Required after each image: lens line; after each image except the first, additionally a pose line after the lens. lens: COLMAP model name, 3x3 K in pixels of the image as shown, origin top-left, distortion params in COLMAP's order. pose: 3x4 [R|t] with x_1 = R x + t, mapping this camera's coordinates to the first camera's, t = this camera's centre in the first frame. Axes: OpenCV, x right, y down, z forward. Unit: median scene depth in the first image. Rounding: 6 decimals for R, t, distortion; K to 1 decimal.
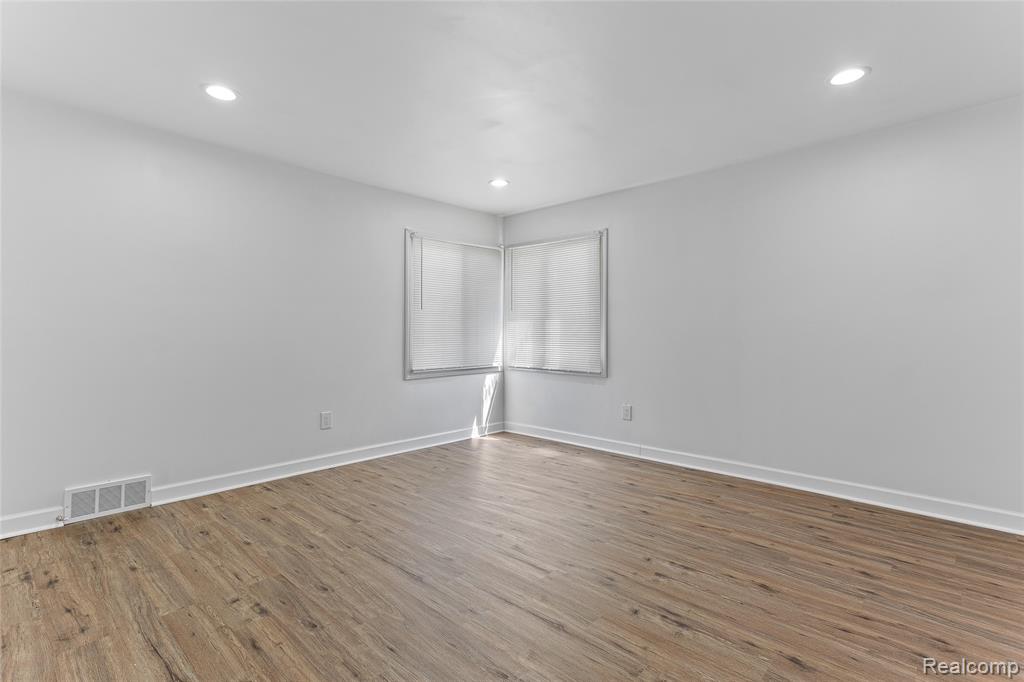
lens RADIAL K [[494.2, 0, 510.9], [0, 494.2, 337.5], [0, 0, 1]] dist [0.027249, 0.003181]
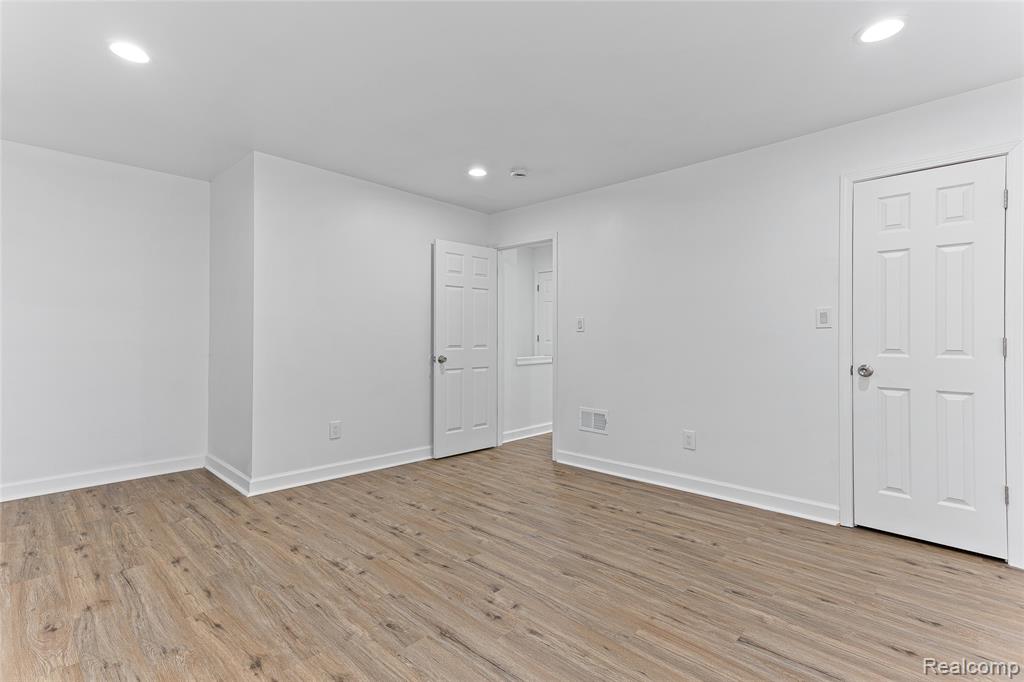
lens RADIAL K [[494.2, 0, 511.9], [0, 494.2, 338.0], [0, 0, 1]] dist [0.027249, 0.003181]
pose [[-0.999940, -0.002916, 0.010534, -0.028267], [-0.002764, 0.999893, 0.014392, -0.029971], [-0.010575, 0.014362, -0.999841, 2.123434]]
